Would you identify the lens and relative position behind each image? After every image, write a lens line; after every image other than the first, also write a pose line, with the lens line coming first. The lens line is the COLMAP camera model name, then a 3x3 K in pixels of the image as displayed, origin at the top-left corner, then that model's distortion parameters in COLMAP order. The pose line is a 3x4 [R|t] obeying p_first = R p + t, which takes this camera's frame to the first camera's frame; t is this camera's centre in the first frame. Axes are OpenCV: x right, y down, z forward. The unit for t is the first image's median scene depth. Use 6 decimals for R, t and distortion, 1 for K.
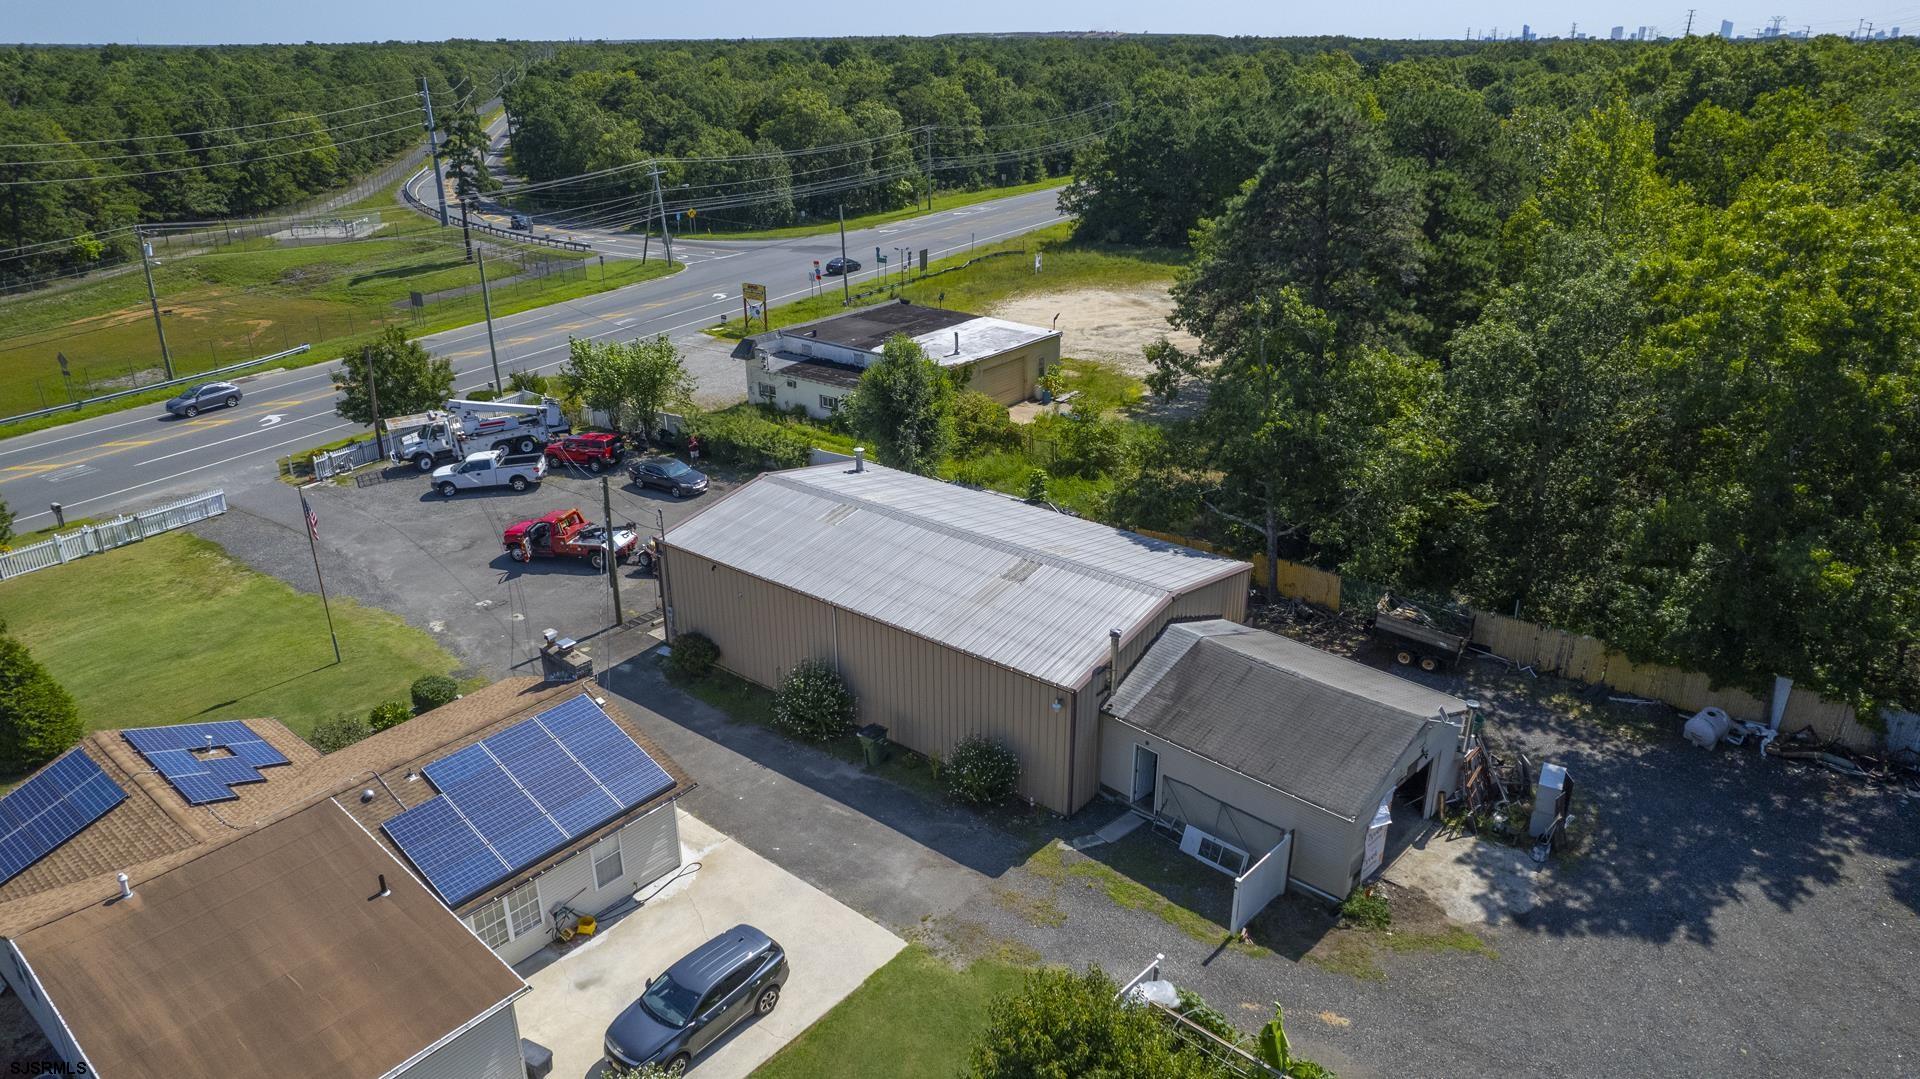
lens RADIAL K [[1223.3, 0, 949.3], [0, 1223.3, 541.4], [0, 0, 1]] dist [-0.046443, 0.032564]
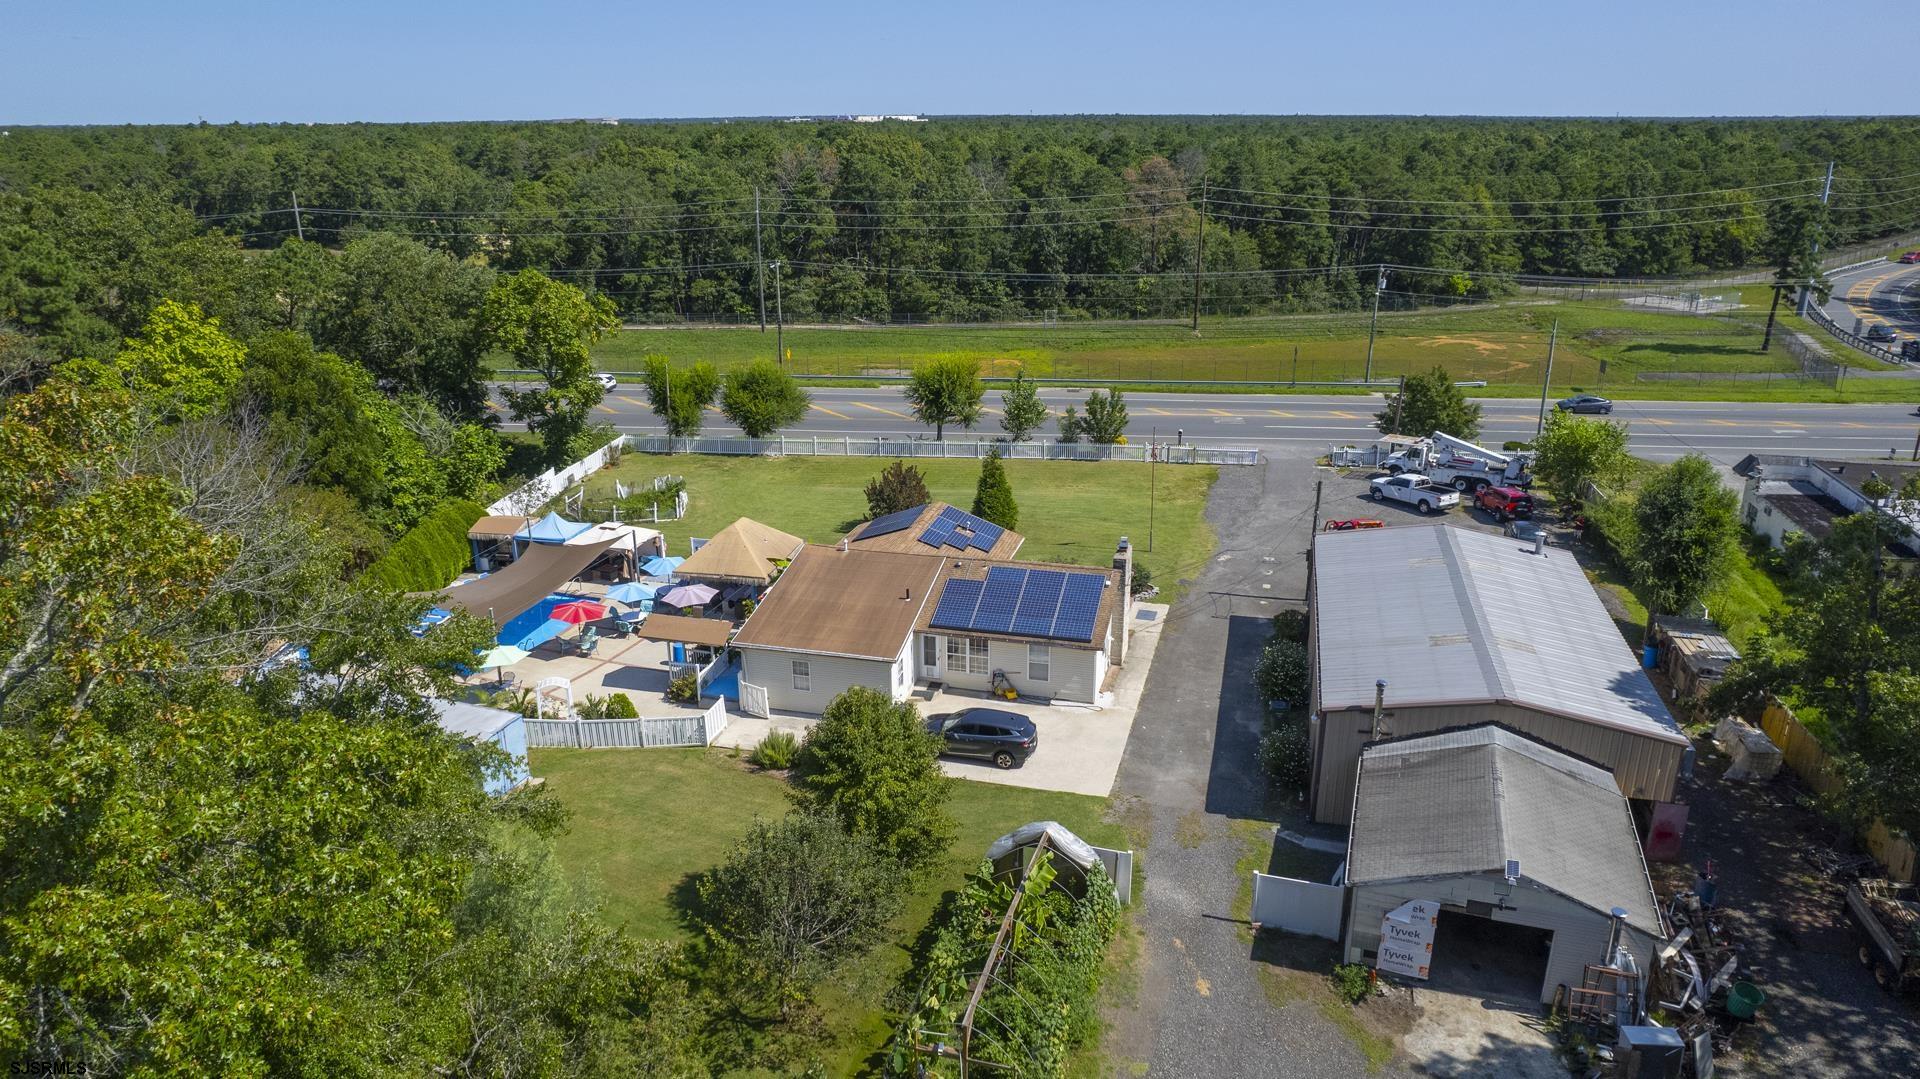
lens RADIAL K [[1223.3, 0, 960.0], [0, 1223.3, 551.3], [0, 0, 1]] dist [-0.046443, 0.032564]
pose [[0.418889, 0.309998, -0.853483, 0.502492], [-0.347508, 0.923095, 0.164726, -0.048674], [0.838910, 0.227590, 0.494401, 0.058652]]
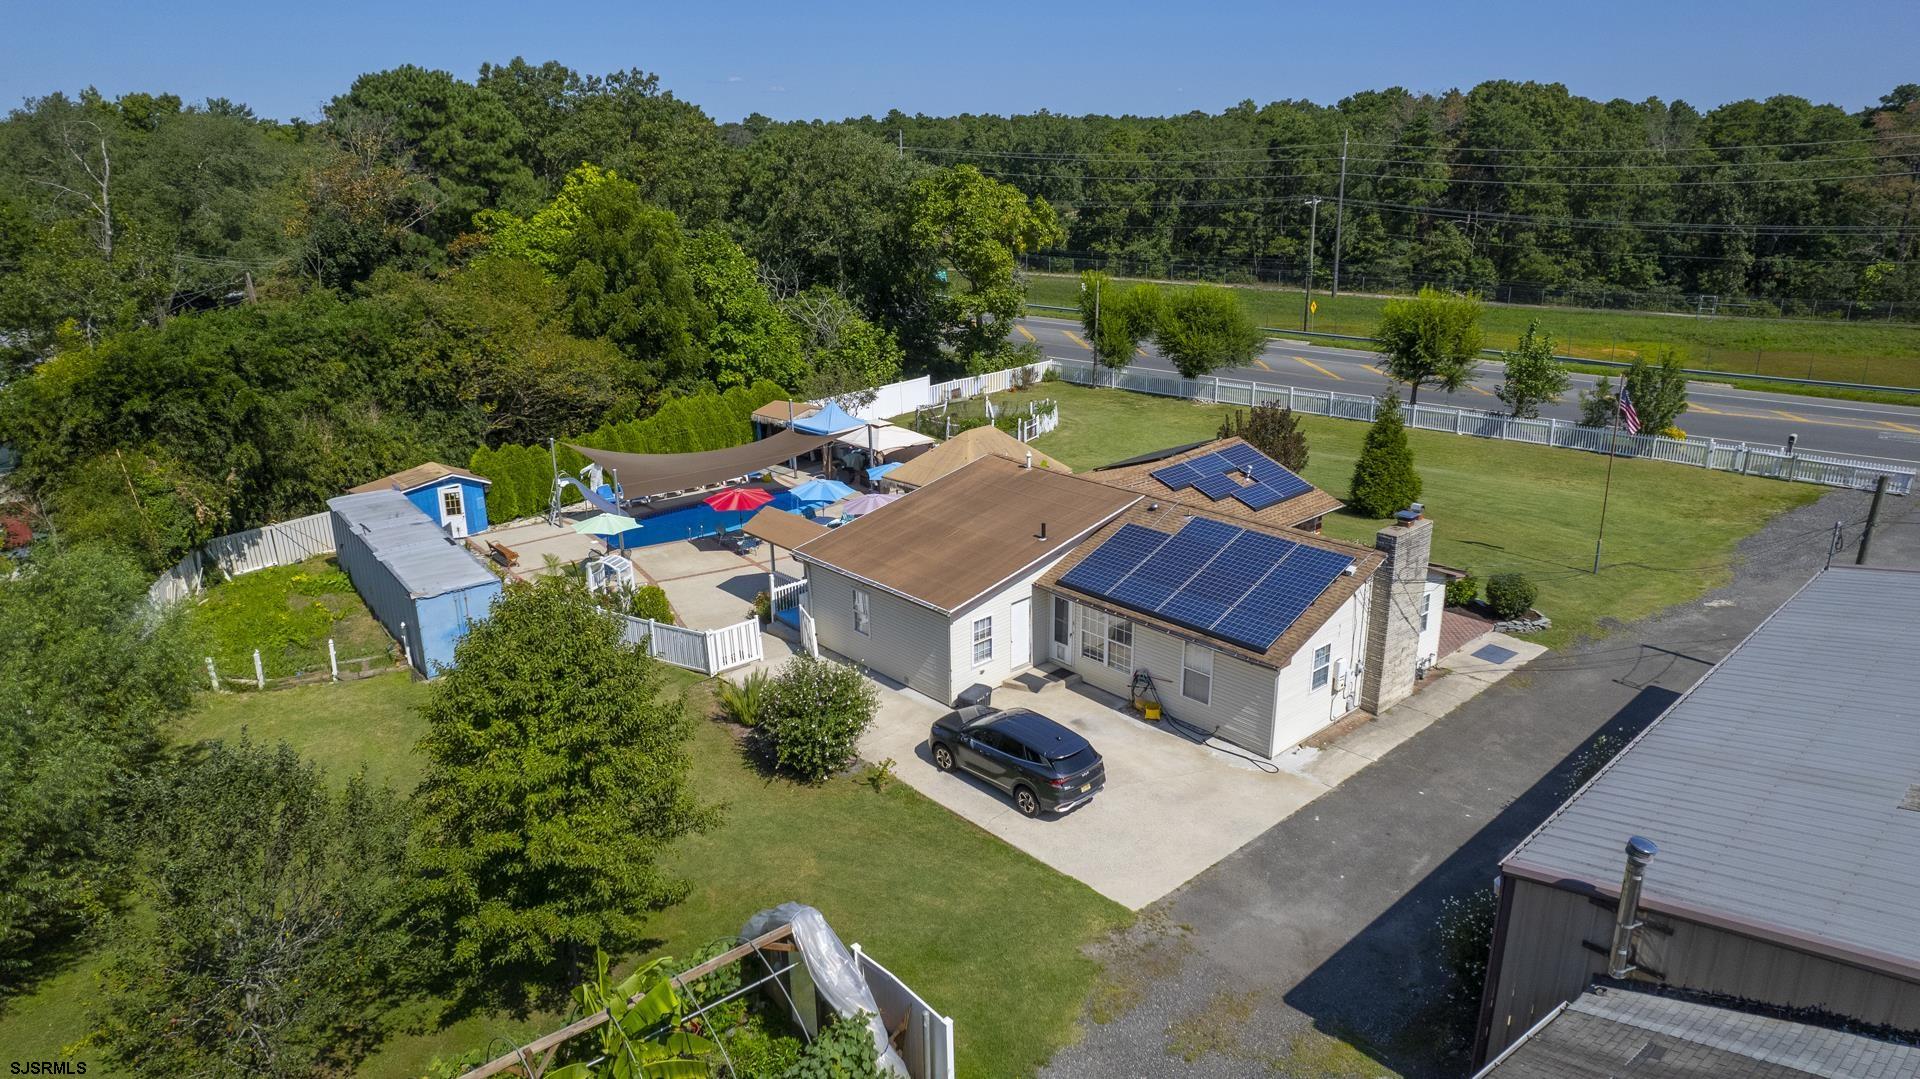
lens RADIAL K [[1223.3, 0, 956.2], [0, 1223.3, 534.6], [0, 0, 1]] dist [-0.046443, 0.032564]
pose [[-0.126011, 0.322485, -0.938150, 0.316426], [-0.371757, 0.861423, 0.346044, -0.049088], [0.919738, 0.392369, 0.011337, 0.403080]]
